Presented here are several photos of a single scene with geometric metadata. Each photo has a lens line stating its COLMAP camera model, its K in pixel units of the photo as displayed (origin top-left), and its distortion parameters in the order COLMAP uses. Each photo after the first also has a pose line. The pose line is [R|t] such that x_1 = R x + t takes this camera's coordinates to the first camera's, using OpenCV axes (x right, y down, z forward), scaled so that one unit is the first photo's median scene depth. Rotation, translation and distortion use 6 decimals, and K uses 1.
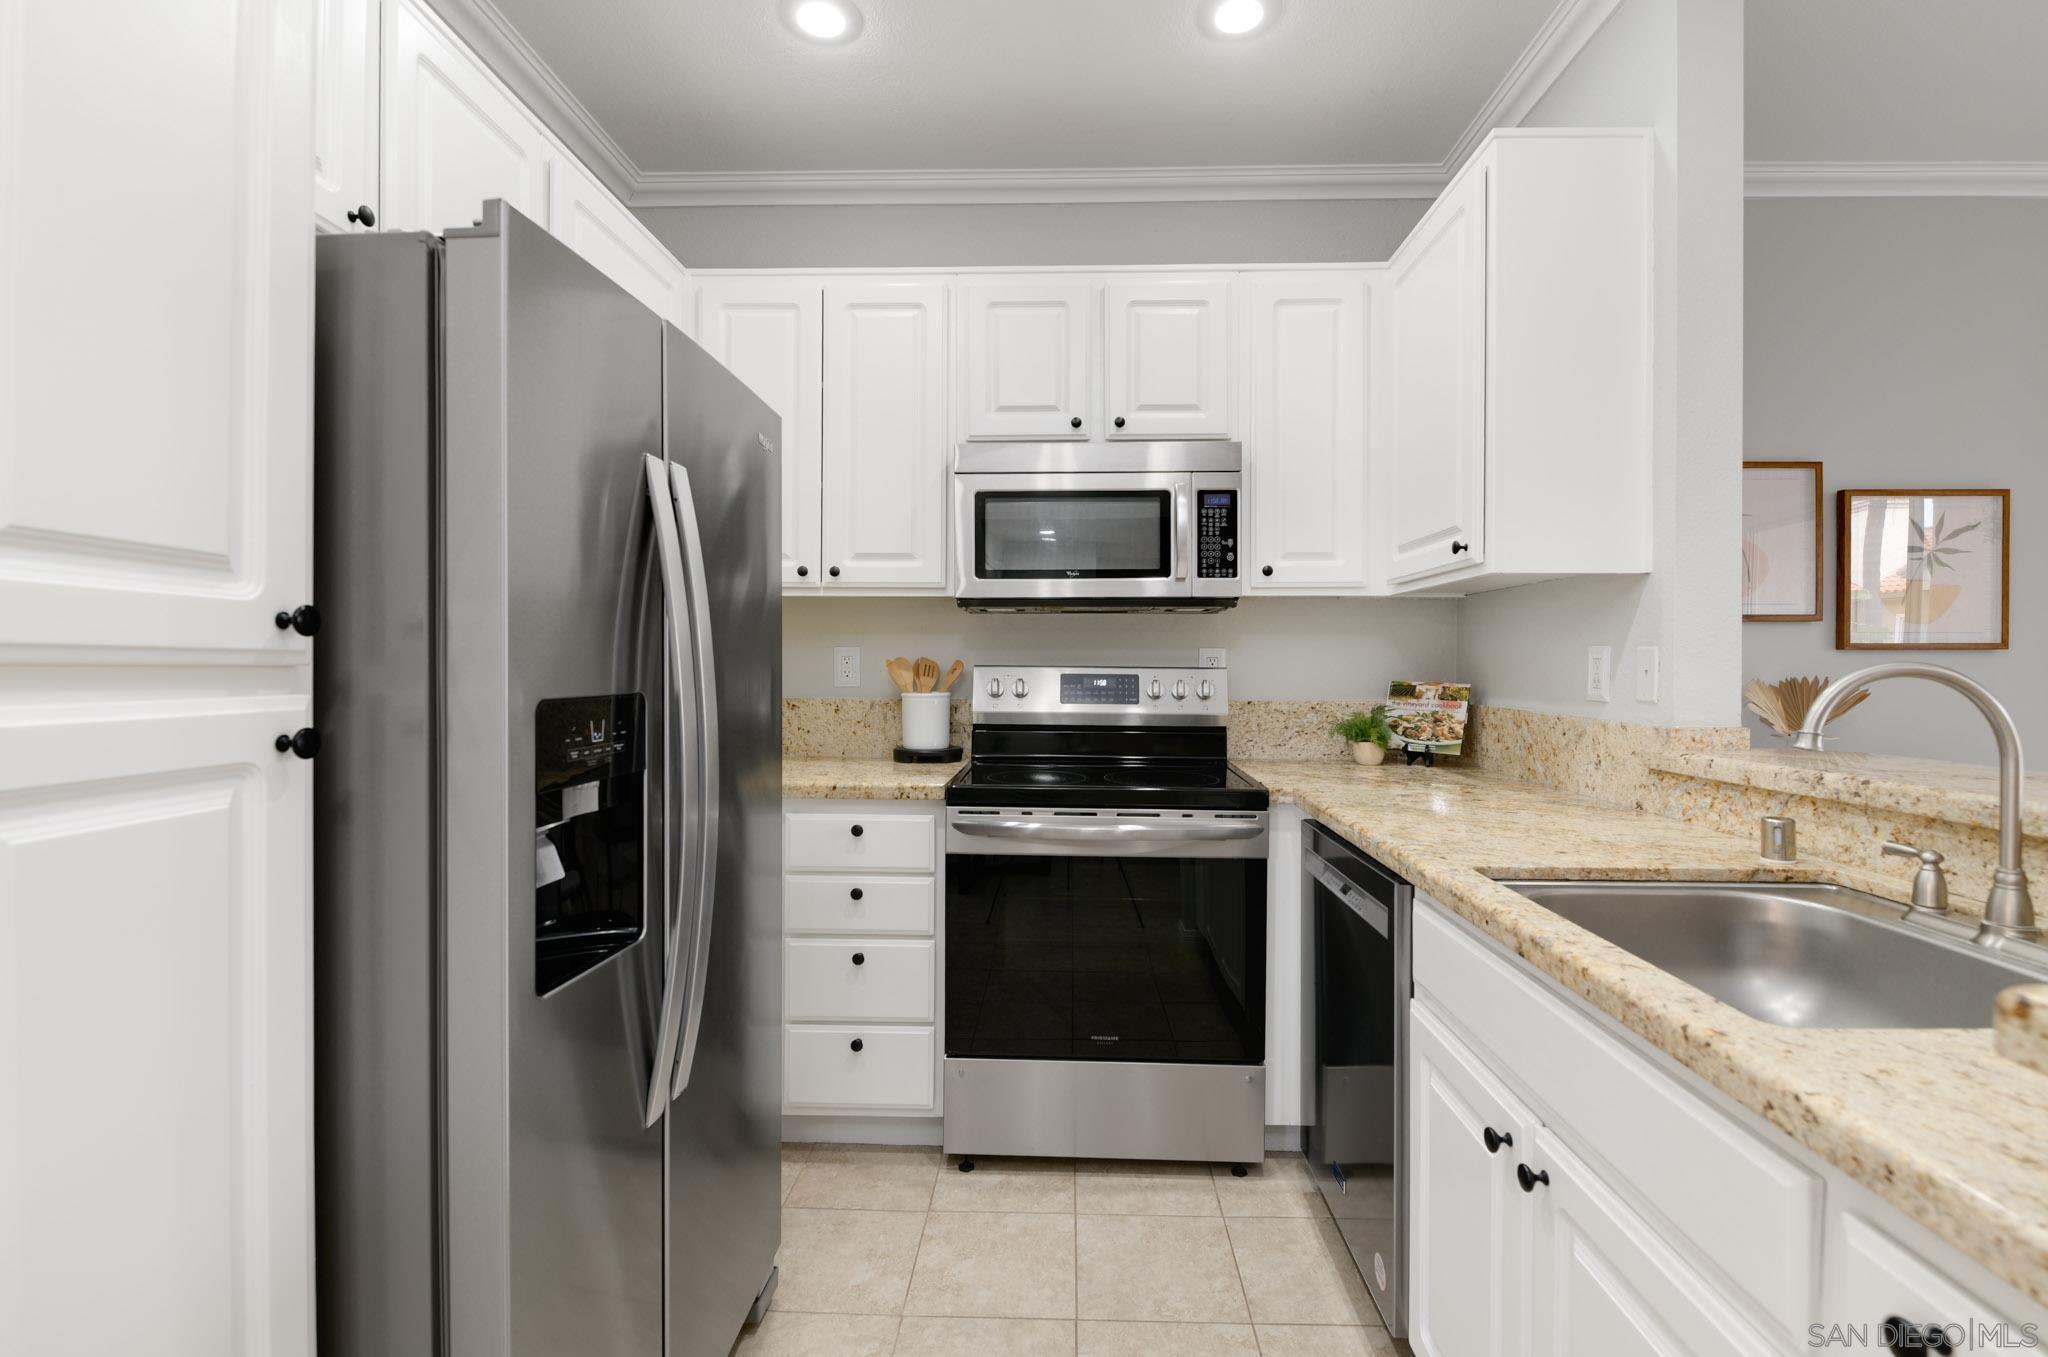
lens RADIAL K [[927.3, 0, 1024.3], [0, 927.3, 668.9], [0, 0, 1]] dist [-0.000484, -0.002755]
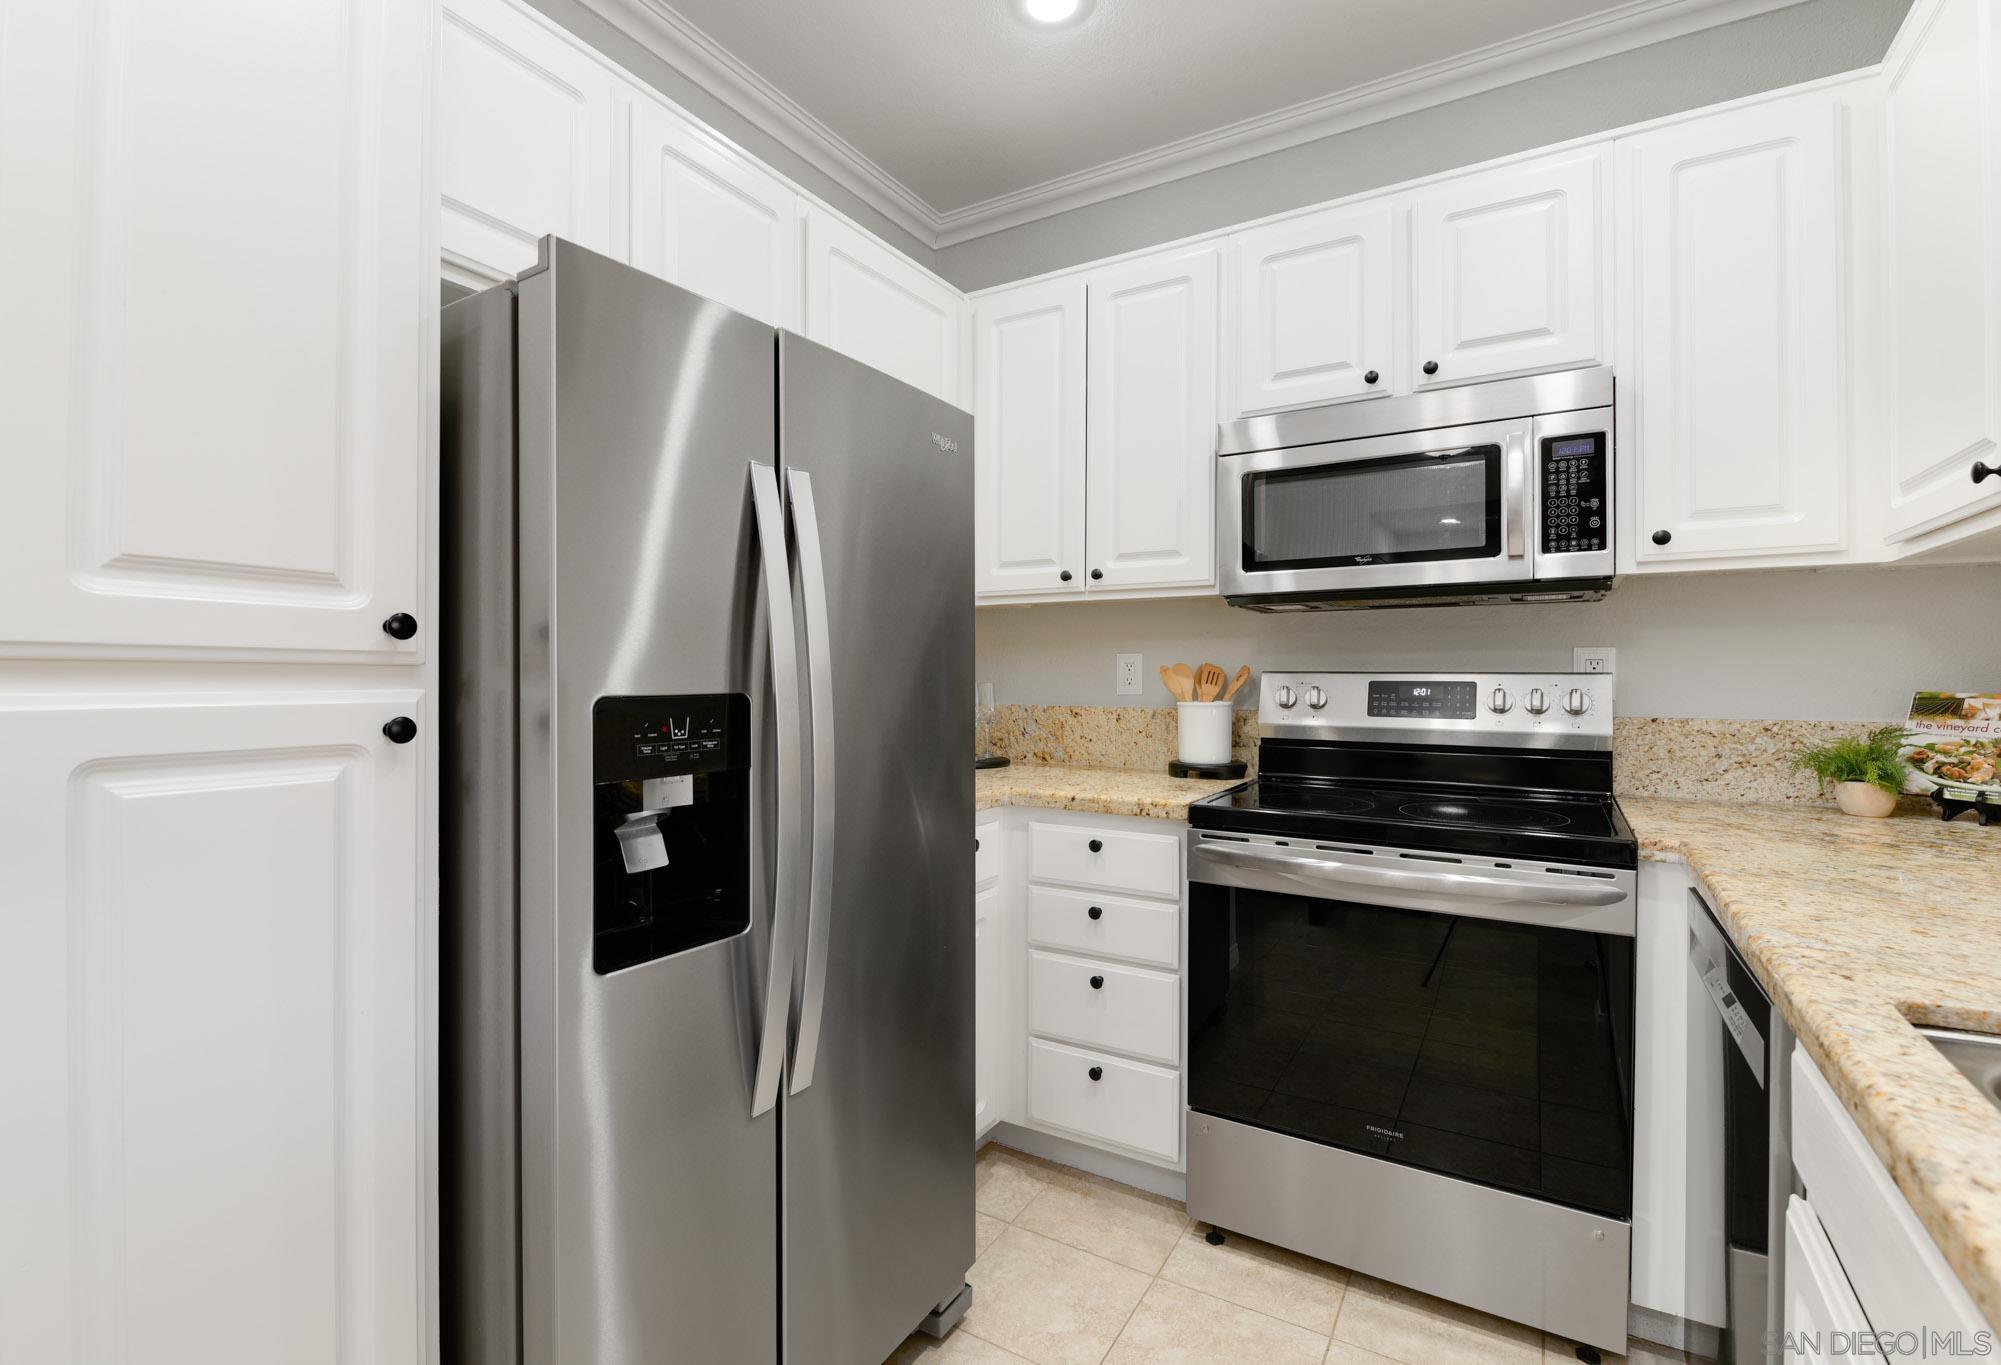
lens RADIAL K [[904.9, 0, 955.6], [0, 904.9, 676.7], [0, 0, 1]] dist [-0.002369, -0.005100]
pose [[0.866374, -0.003142, -0.499386, 0.145372], [0.000455, 0.999985, -0.005503, 0.006761], [0.499396, 0.004541, 0.866362, 0.122521]]
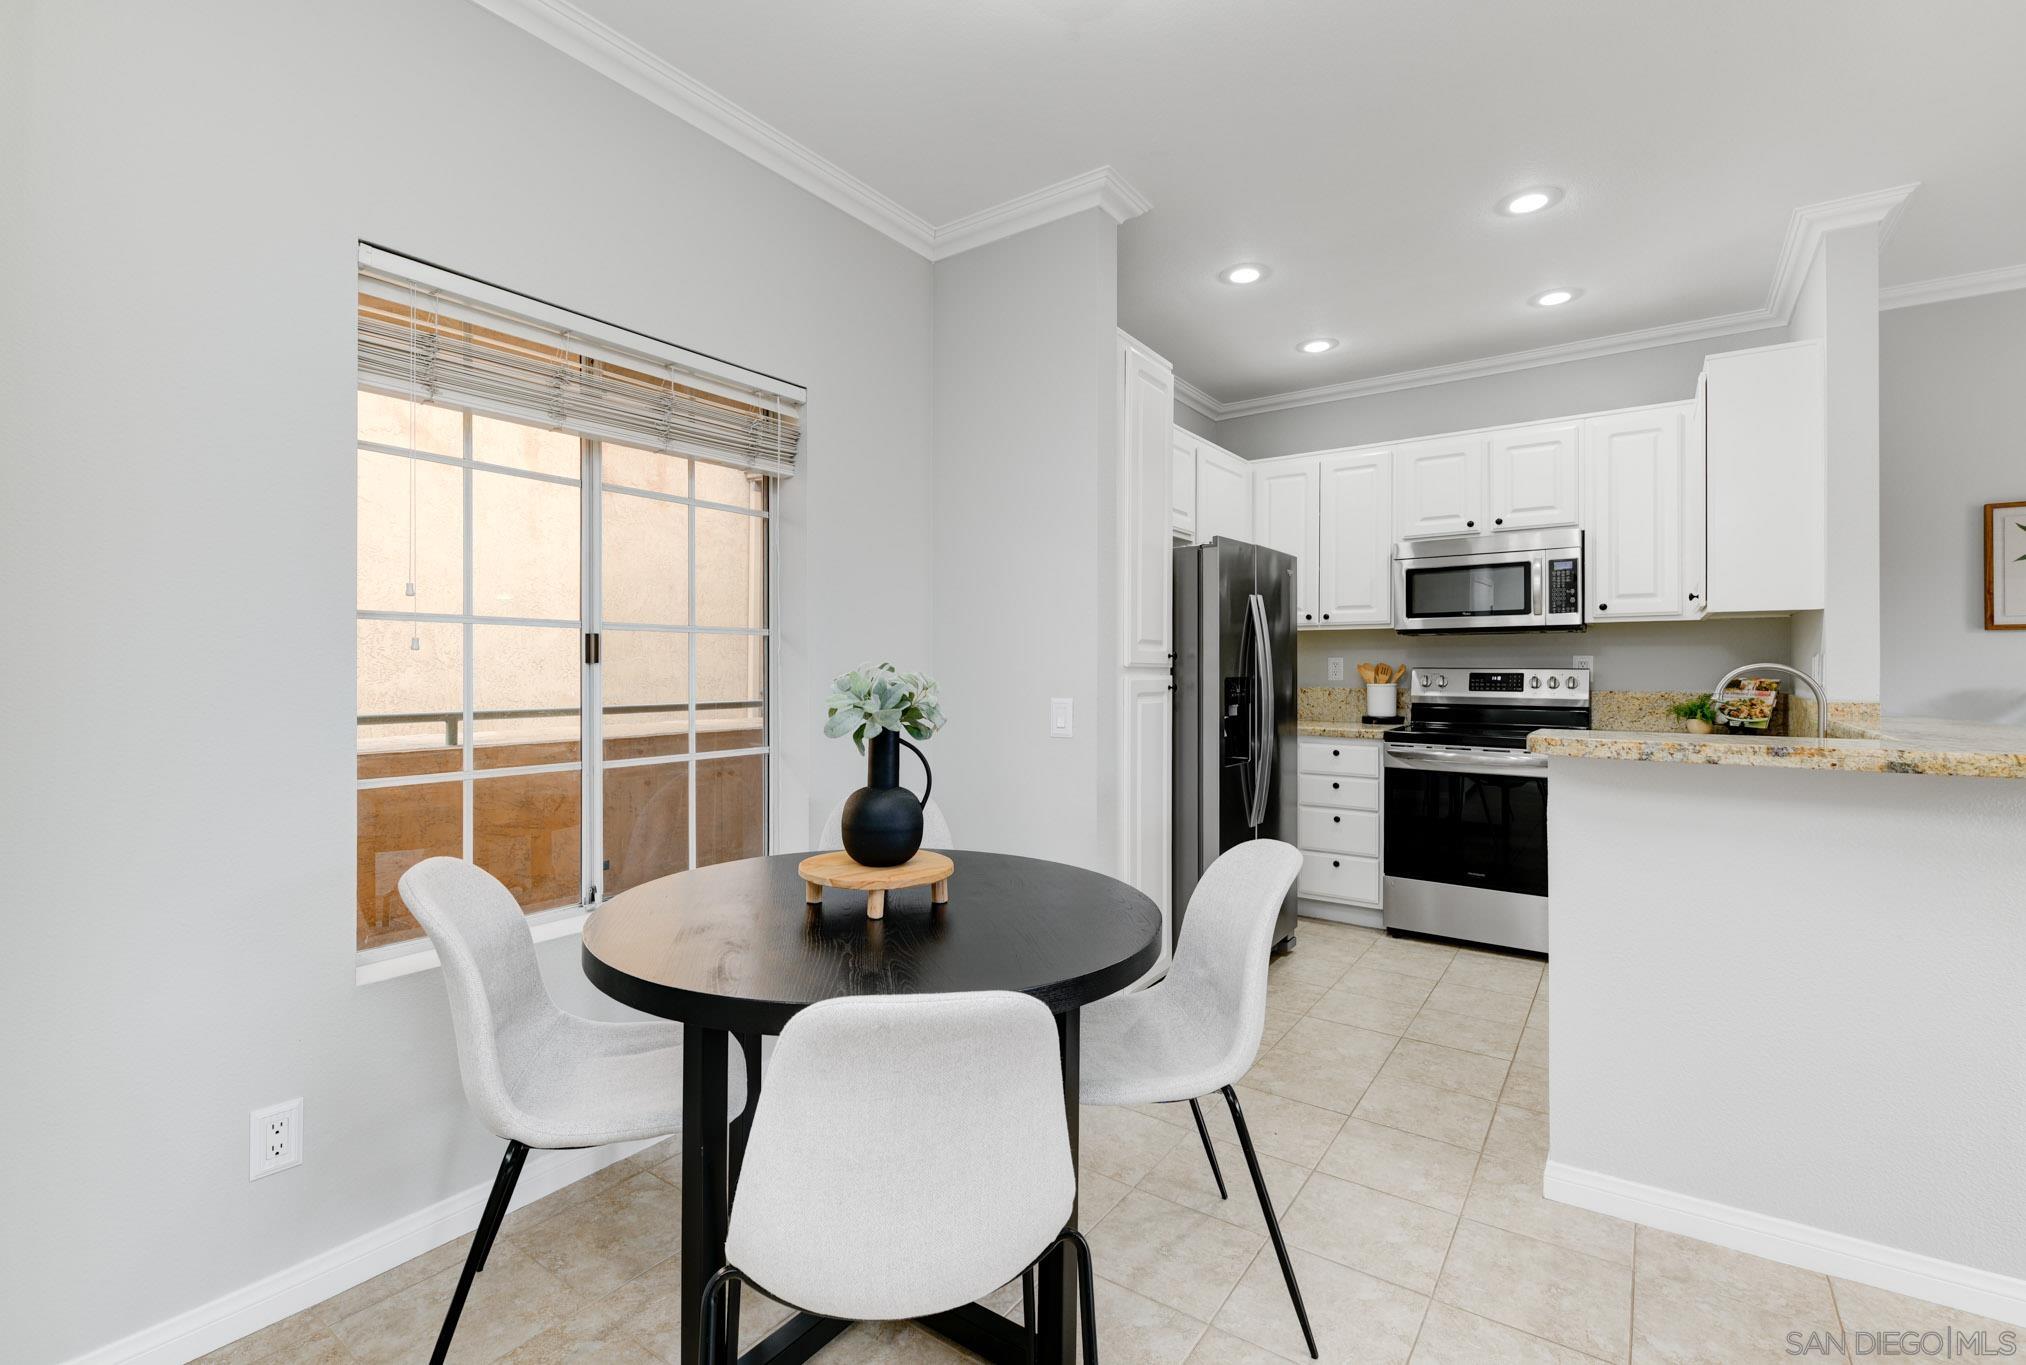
lens RADIAL K [[928.4, 0, 1045.0], [0, 928.4, 665.5], [0, 0, 1]] dist [0.000327, 0.002006]
pose [[0.866451, -0.005212, -0.499235, 0.243471], [-0.000190, 0.999942, -0.010769, 0.012073], [0.499262, 0.009426, 0.866400, -0.917437]]
